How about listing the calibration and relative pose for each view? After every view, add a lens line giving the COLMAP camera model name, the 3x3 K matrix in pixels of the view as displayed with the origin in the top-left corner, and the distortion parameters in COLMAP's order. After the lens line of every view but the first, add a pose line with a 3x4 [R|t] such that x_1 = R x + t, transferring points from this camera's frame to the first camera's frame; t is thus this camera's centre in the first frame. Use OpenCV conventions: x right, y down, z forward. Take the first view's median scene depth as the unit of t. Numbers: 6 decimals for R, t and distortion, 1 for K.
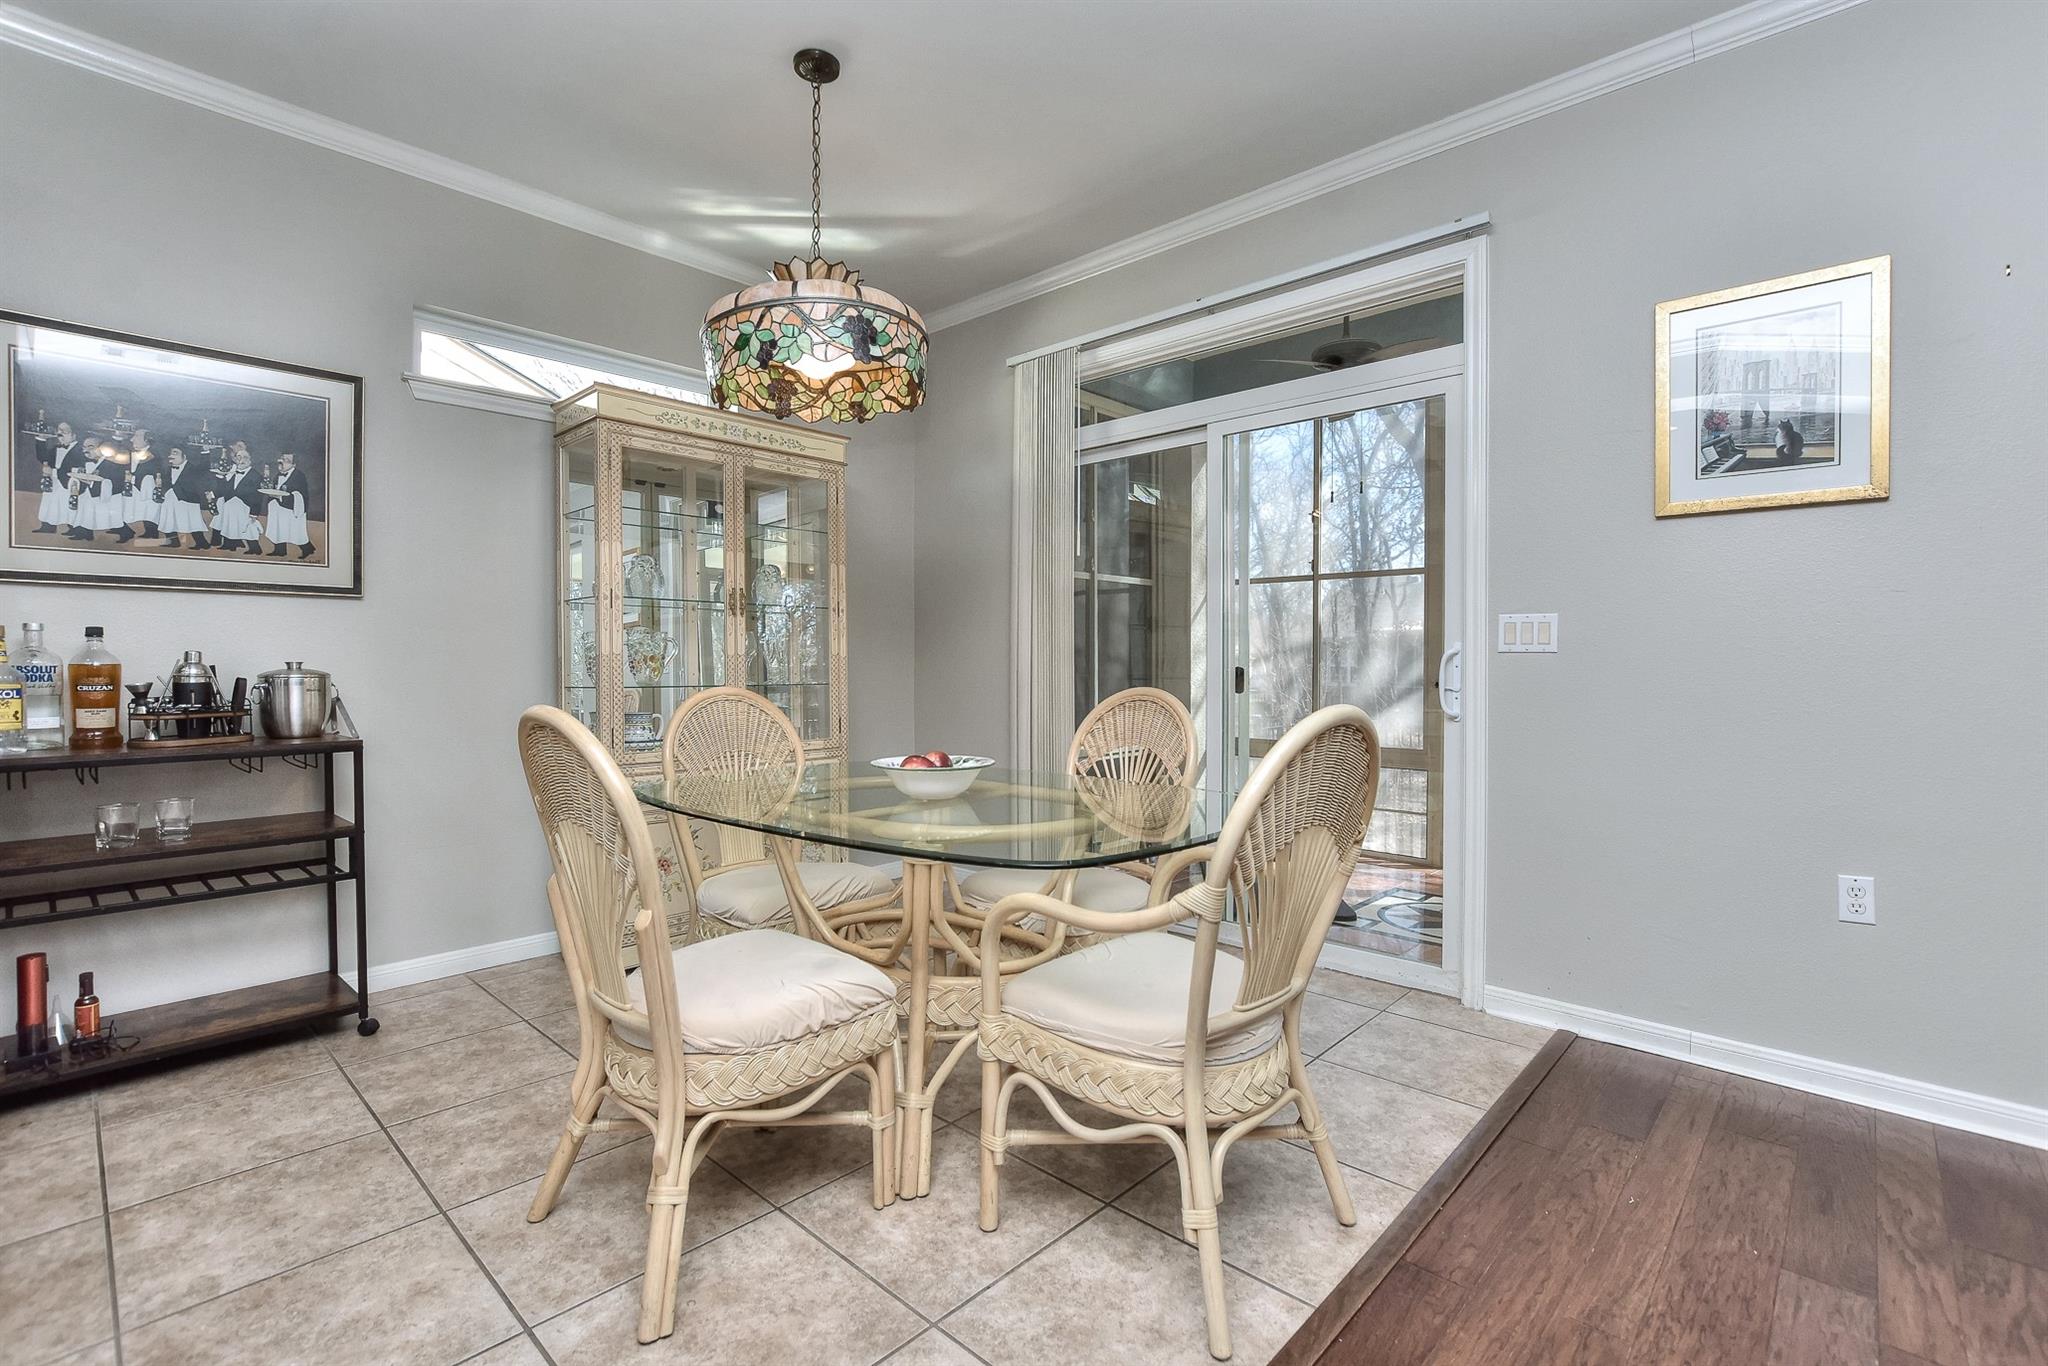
lens RADIAL K [[914.6, 0, 1022.4], [0, 914.6, 674.4], [0, 0, 1]] dist [-0.016353, 0.001596]
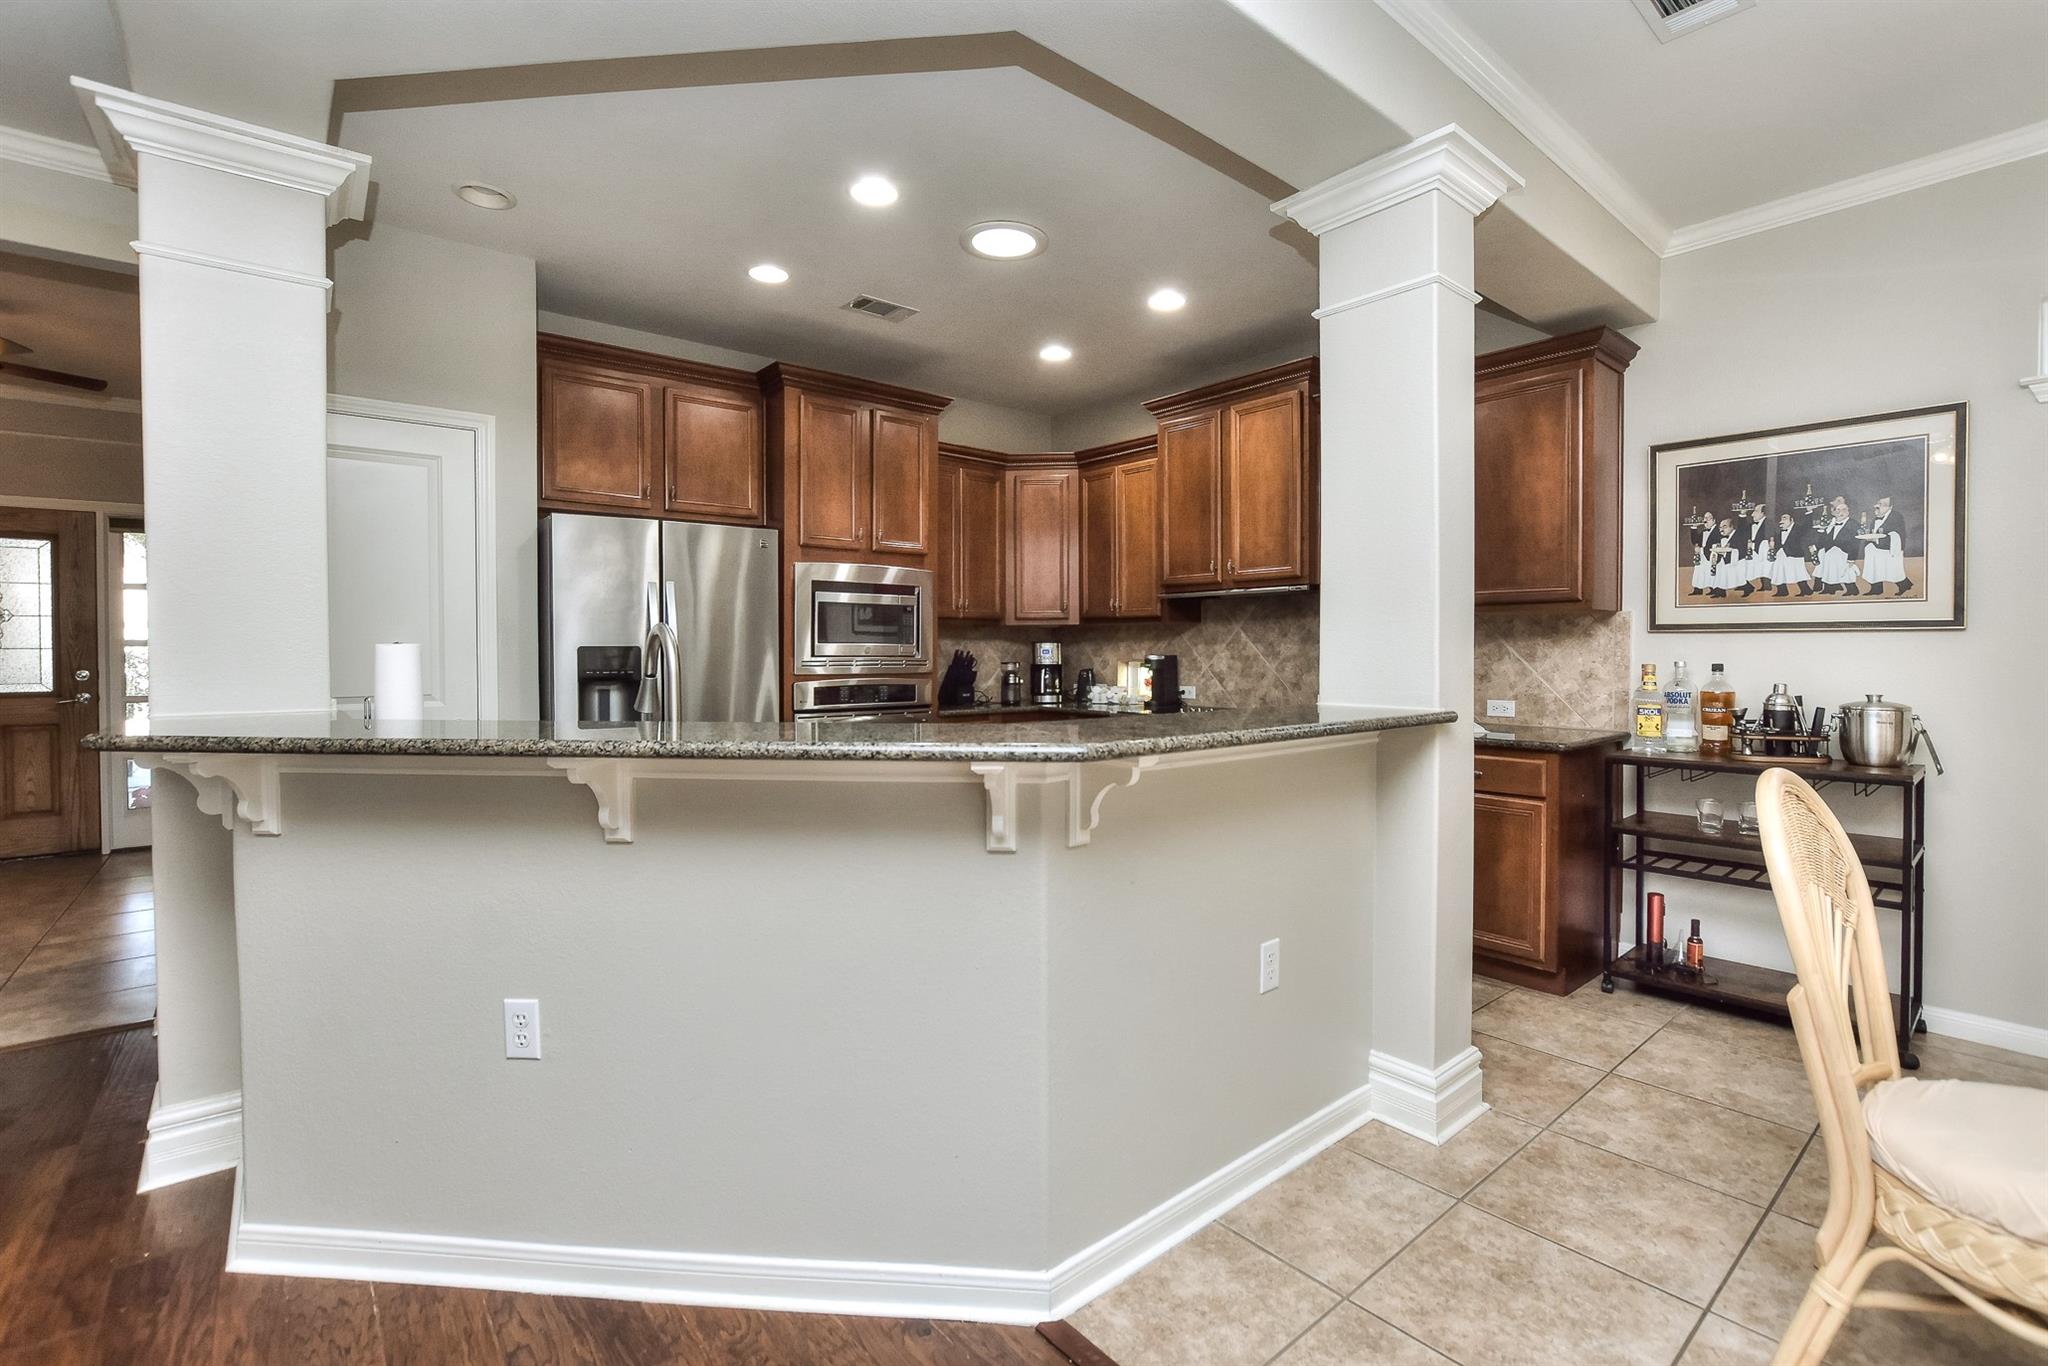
lens RADIAL K [[914.6, 0, 1045.9], [0, 914.6, 660.2], [0, 0, 1]] dist [-0.016353, 0.001596]
pose [[-0.115189, 0.014230, -0.993242, 0.392564], [-0.012553, 0.999797, 0.015780, -0.063841], [0.993264, 0.014286, -0.114987, 0.163500]]
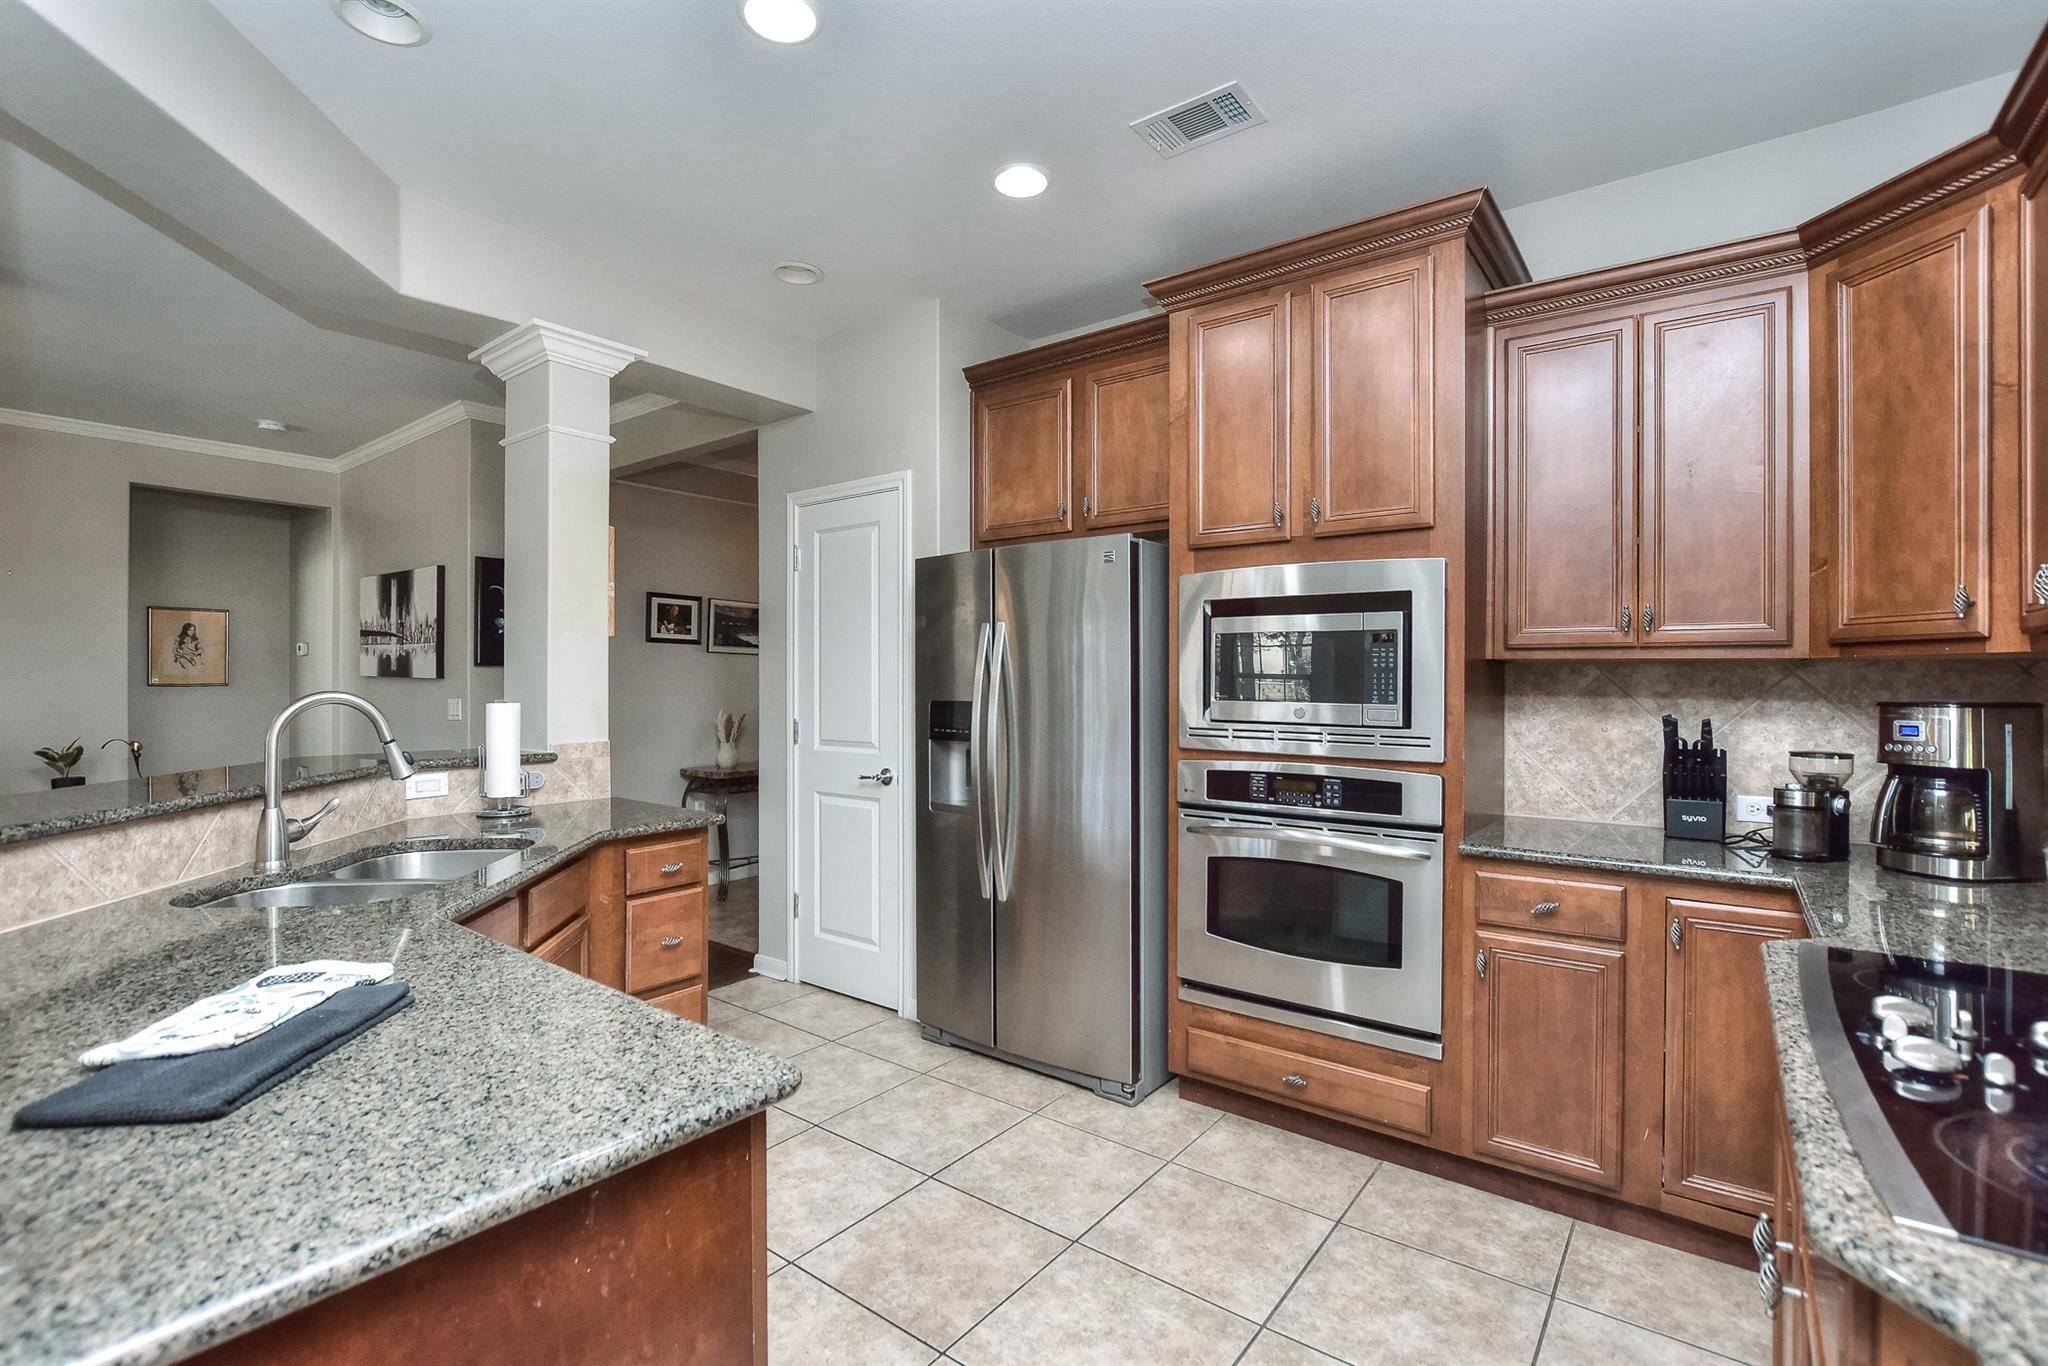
lens RADIAL K [[914.6, 0, 1051.2], [0, 914.6, 679.1], [0, 0, 1]] dist [-0.016353, 0.001596]
pose [[-0.993687, -0.004612, -0.112095, -0.958414], [-0.006092, 0.999899, 0.012869, -0.100673], [0.112024, 0.013471, -0.993614, 0.599568]]
